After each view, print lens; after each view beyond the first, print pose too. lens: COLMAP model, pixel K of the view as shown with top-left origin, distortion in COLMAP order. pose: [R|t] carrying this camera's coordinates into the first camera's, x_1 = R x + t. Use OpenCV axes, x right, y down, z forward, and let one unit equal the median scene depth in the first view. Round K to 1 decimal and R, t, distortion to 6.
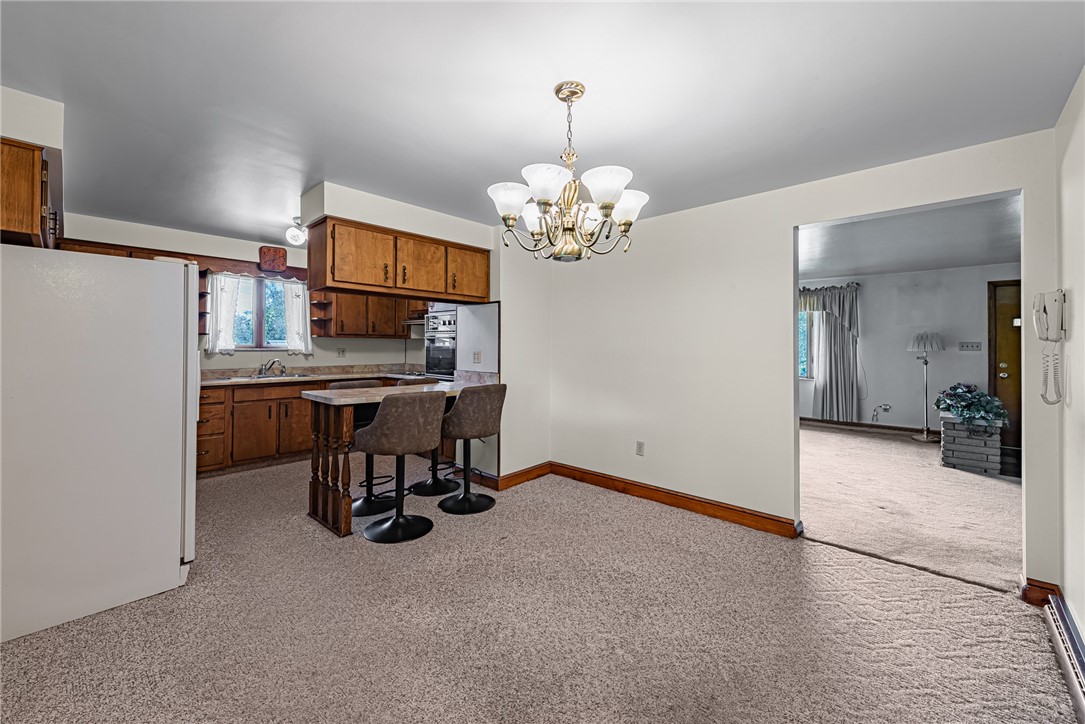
lens RADIAL K [[433.2, 0, 541.7], [0, 433.2, 341.8], [0, 0, 1]] dist [-0.000359, 0.000038]
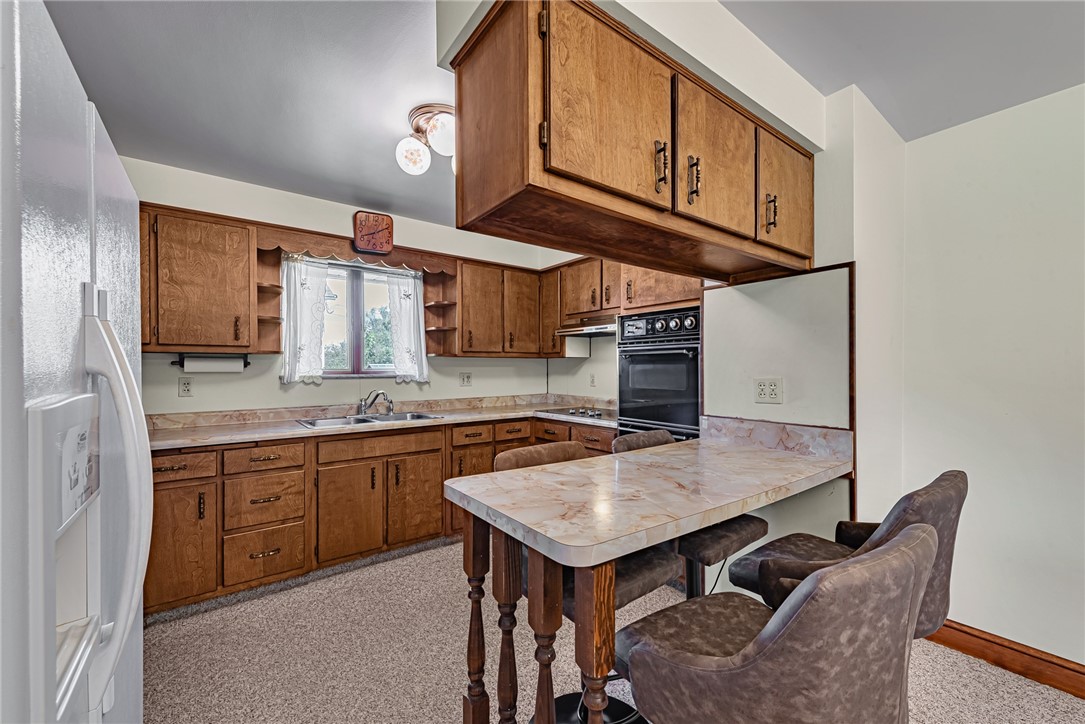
lens RADIAL K [[432.5, 0, 538.5], [0, 432.5, 369.1], [0, 0, 1]] dist [0.000363, -0.000059]
pose [[0.981770, -0.009482, -0.189835, -0.279565], [0.012028, 0.999853, 0.012260, 0.002896], [0.189691, -0.014320, 0.981739, 0.445379]]
